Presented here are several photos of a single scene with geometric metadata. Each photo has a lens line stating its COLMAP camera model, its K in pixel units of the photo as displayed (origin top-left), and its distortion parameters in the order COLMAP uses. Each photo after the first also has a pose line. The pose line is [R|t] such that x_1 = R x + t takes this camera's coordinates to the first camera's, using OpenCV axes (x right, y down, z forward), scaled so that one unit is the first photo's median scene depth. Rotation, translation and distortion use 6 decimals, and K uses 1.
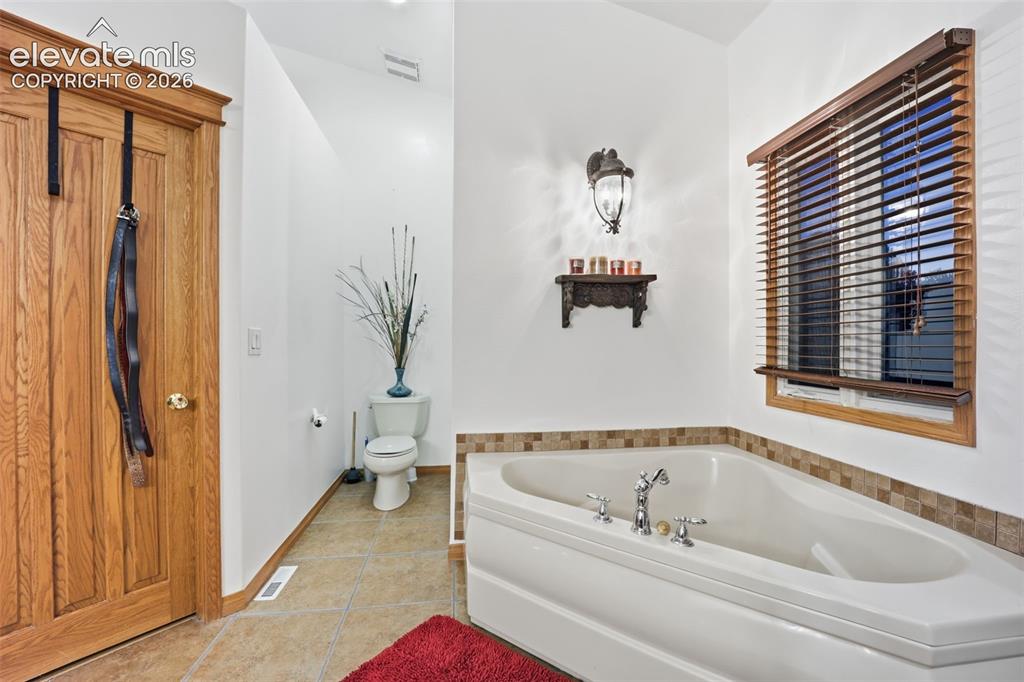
lens RADIAL K [[424.3, 0, 508.9], [0, 424.3, 344.6], [0, 0, 1]] dist [-0.019878, -0.000145]
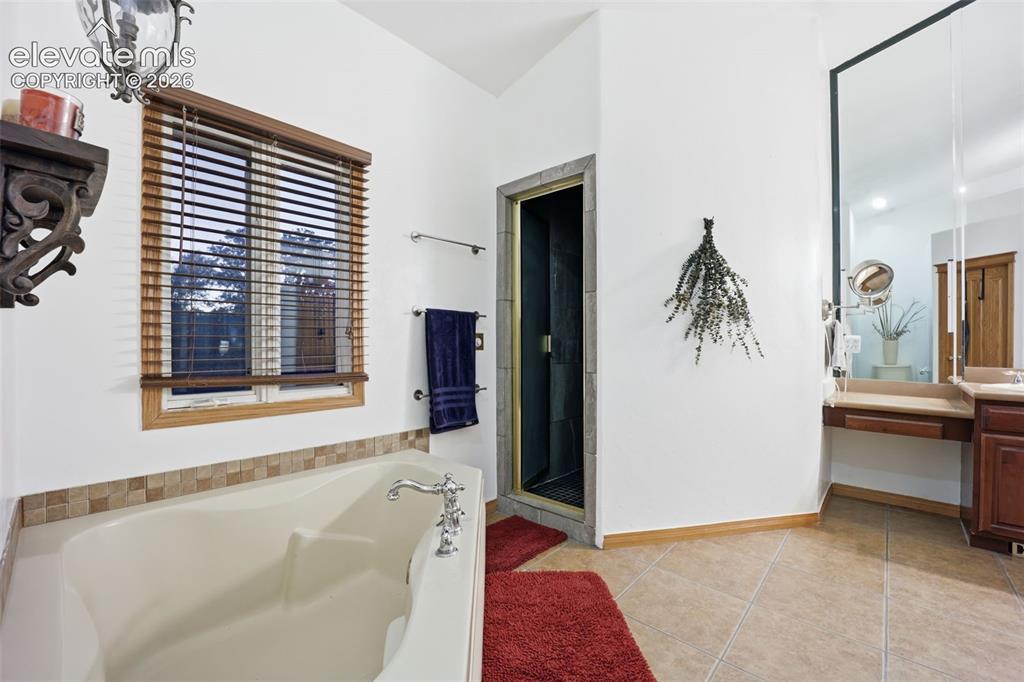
lens RADIAL K [[424.3, 0, 508.9], [0, 424.3, 344.6], [0, 0, 1]] dist [-0.019878, -0.000145]
pose [[-0.643675, -0.005259, 0.765281, -0.399605], [0.003960, 0.999940, 0.010202, -0.009161], [-0.765289, 0.009597, -0.643615, 1.153589]]
